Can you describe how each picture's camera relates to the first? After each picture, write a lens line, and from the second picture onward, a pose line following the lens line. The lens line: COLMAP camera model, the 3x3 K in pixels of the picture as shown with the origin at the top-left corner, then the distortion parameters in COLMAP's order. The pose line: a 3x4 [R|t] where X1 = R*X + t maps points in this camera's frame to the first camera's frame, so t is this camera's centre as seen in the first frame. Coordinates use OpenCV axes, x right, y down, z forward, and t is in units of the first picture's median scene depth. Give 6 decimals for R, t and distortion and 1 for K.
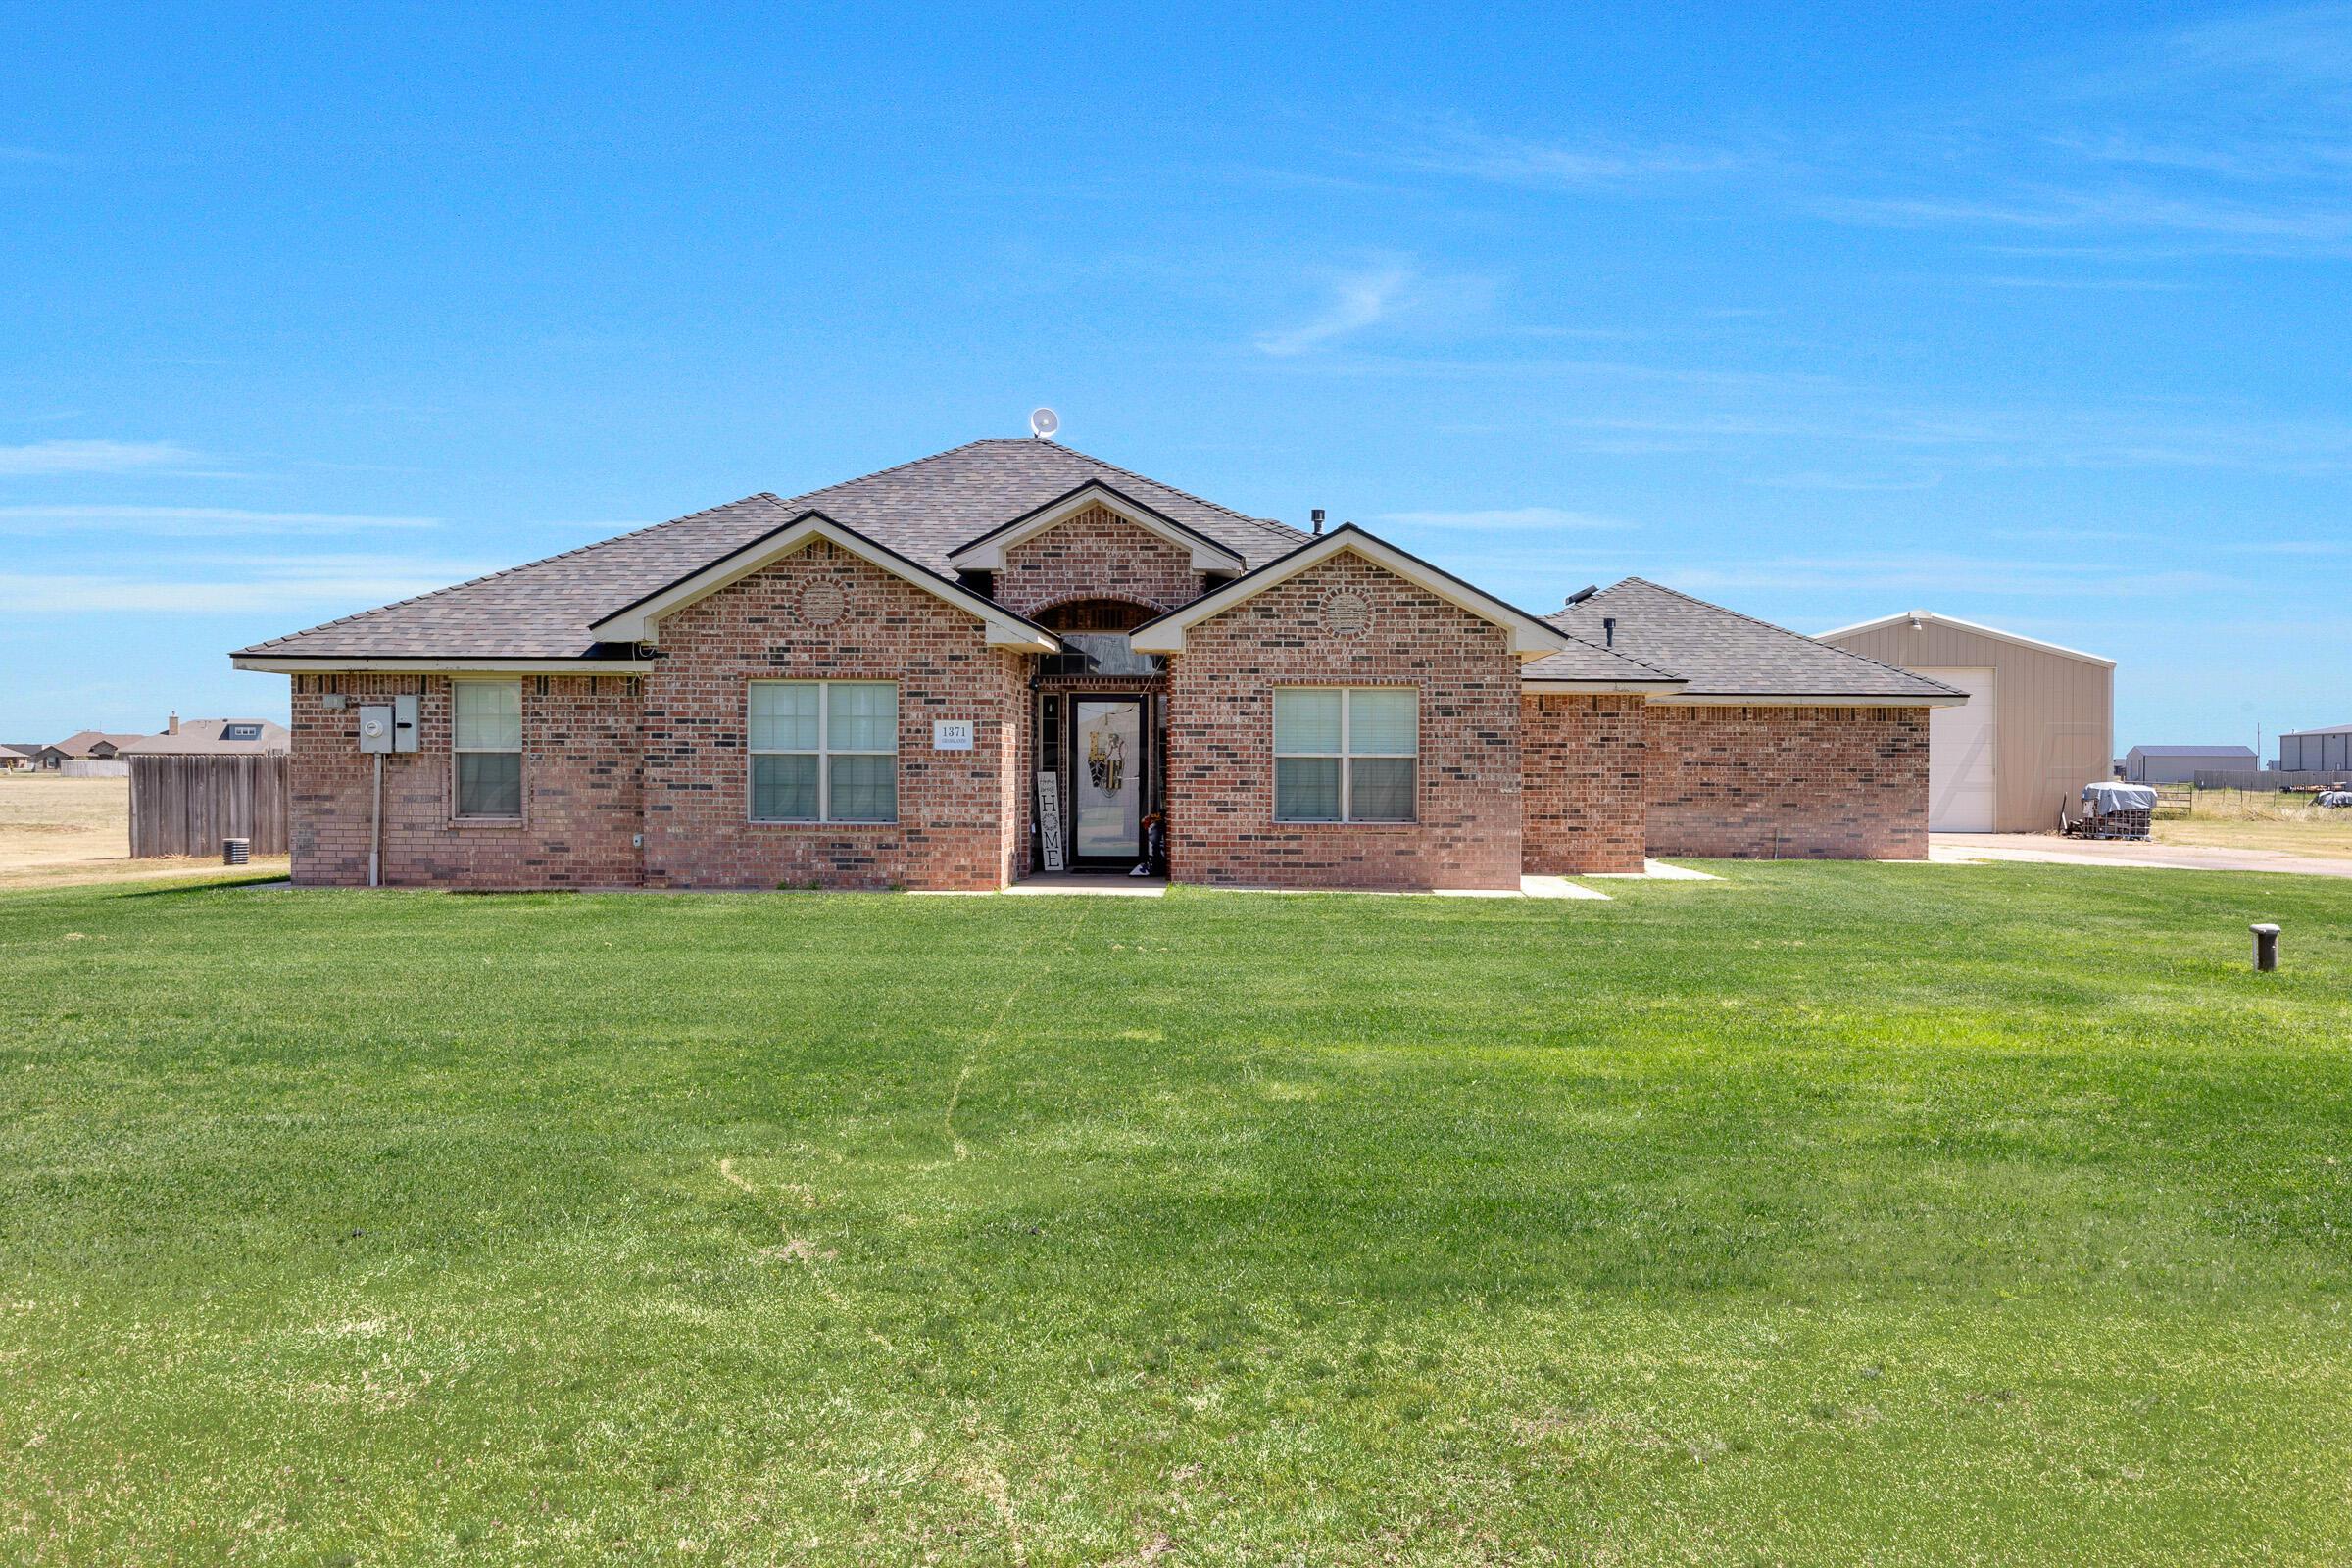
lens RADIAL K [[2041.7, 0, 1102.4], [0, 2041.7, 779.0], [0, 0, 1]] dist [-0.008423, 0.001968]
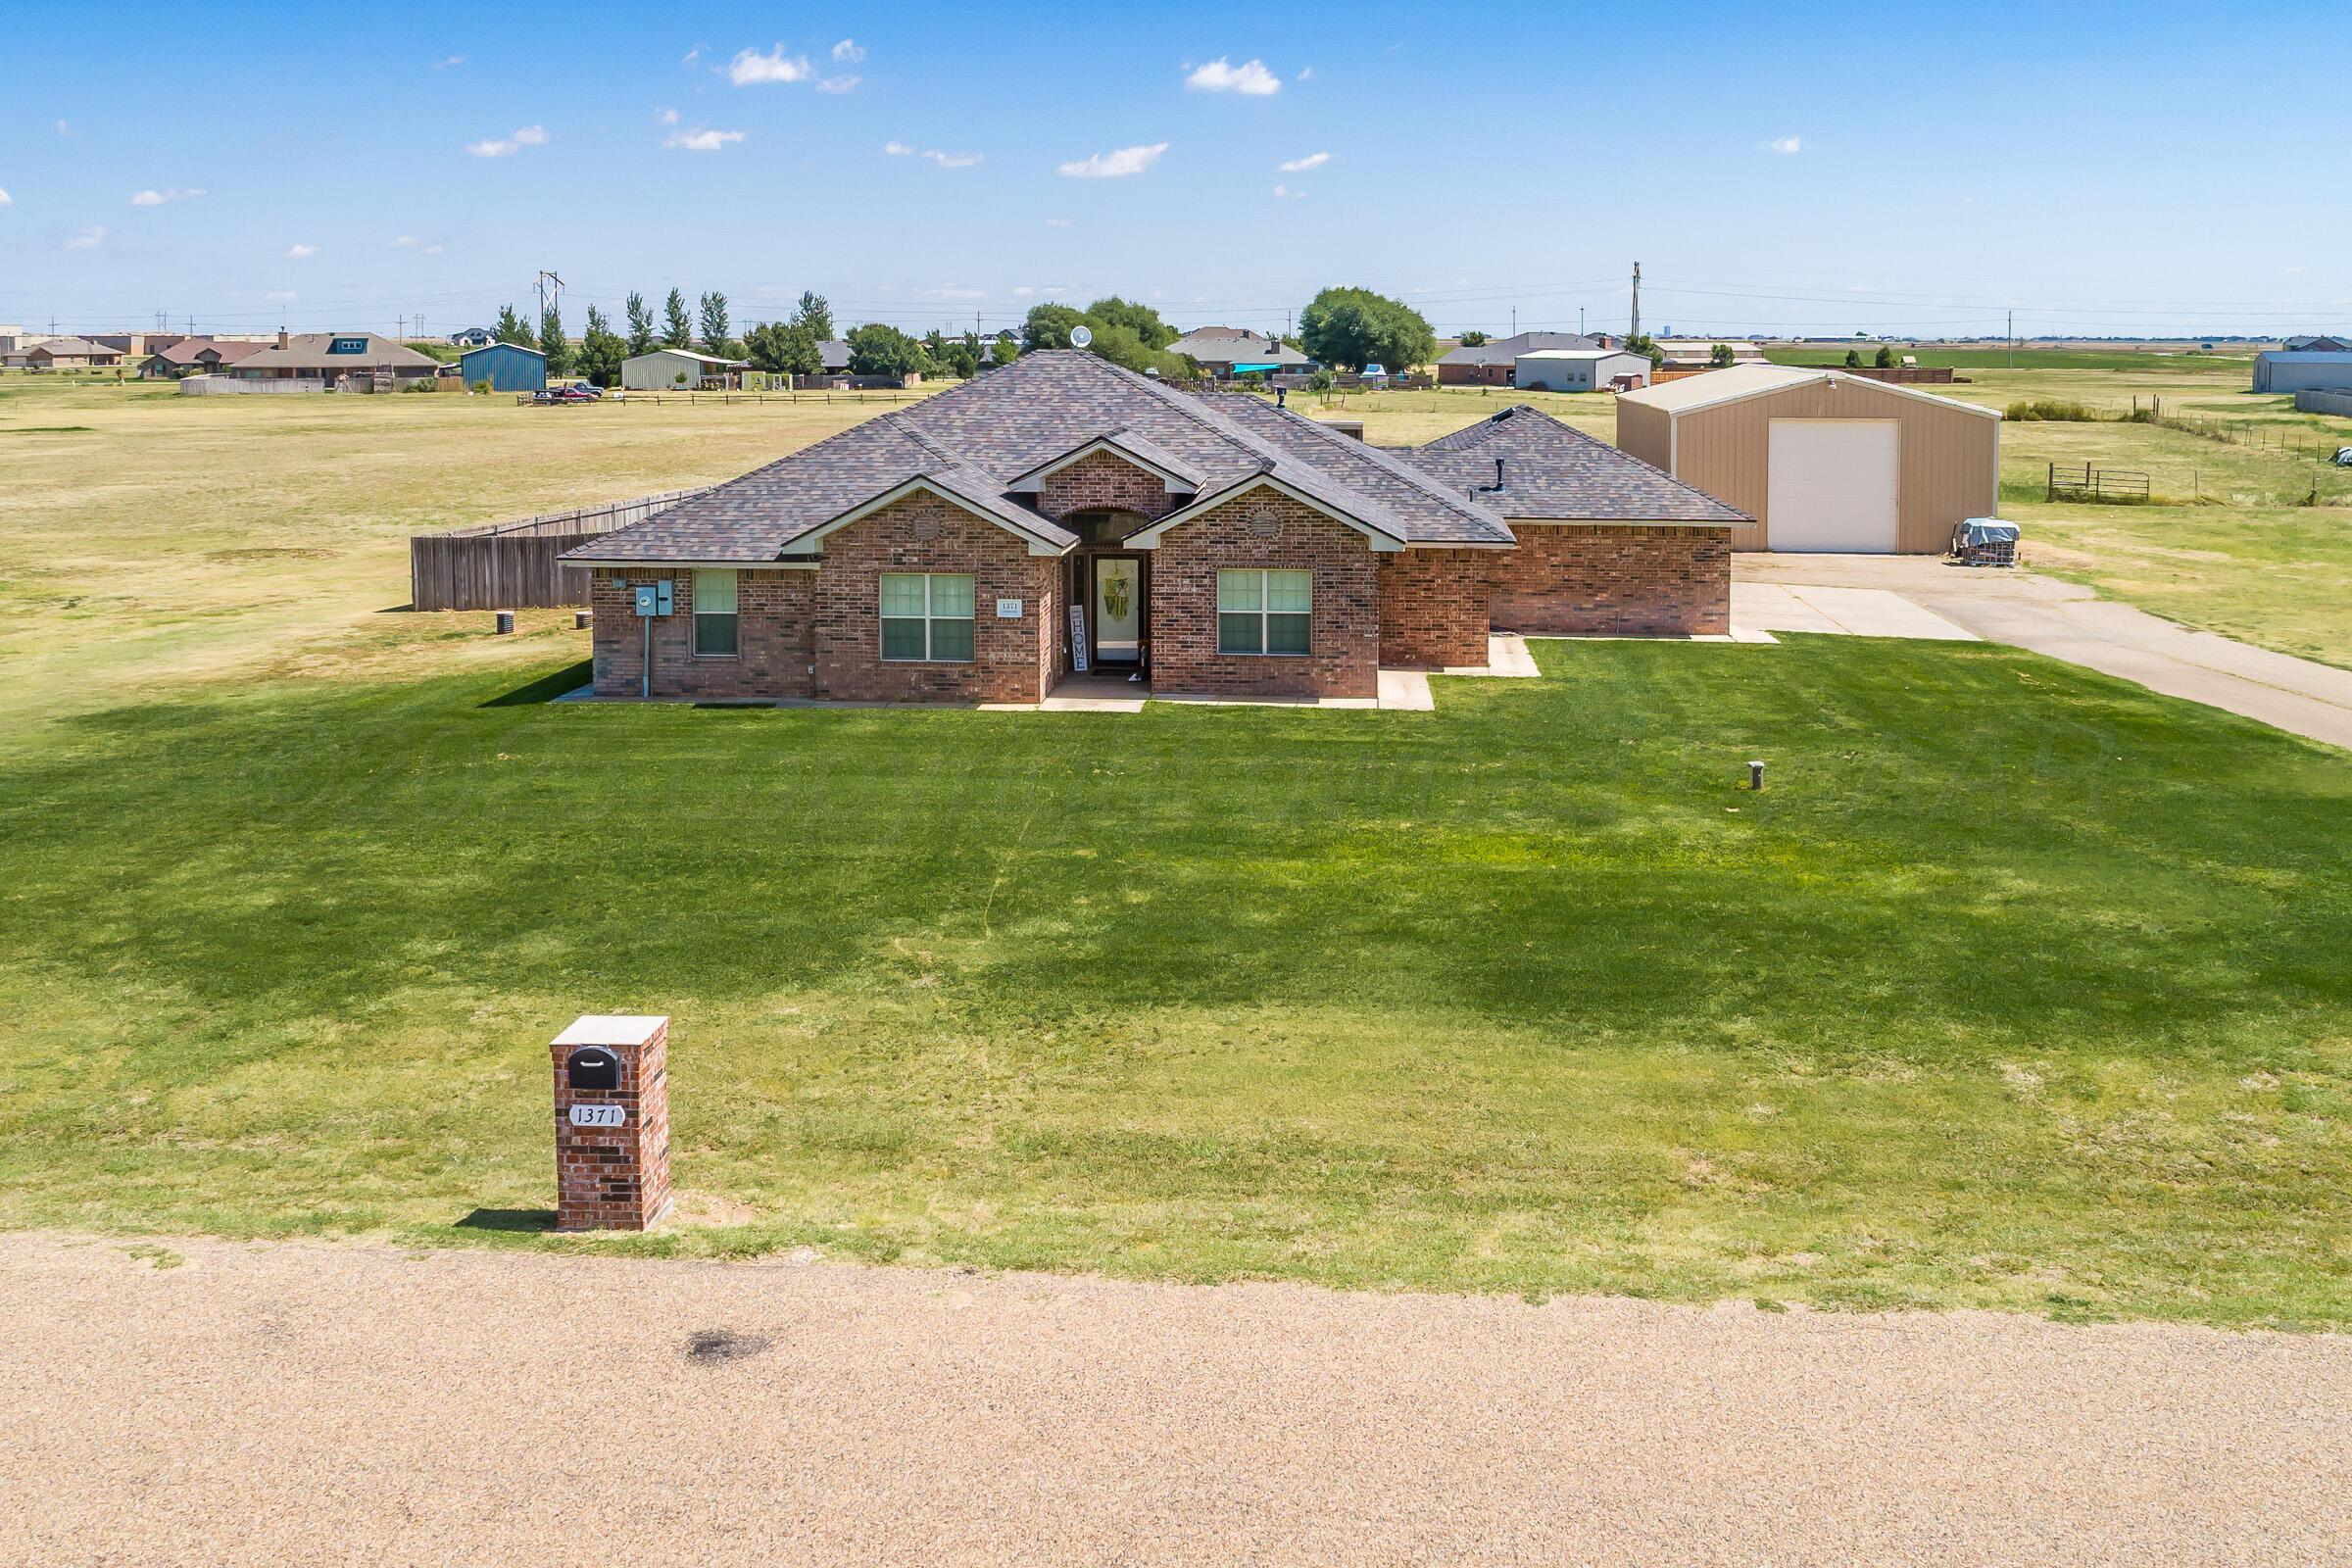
lens RADIAL K [[2216.0, 0, 1175.4], [0, 2216.0, 623.2], [0, 0, 1]] dist [-0.016313, -0.013245]
pose [[0.999766, 0.007036, -0.020434, 0.090064], [-0.004272, 0.991200, 0.132301, -0.235597], [0.021185, -0.132182, 0.990999, -0.695355]]
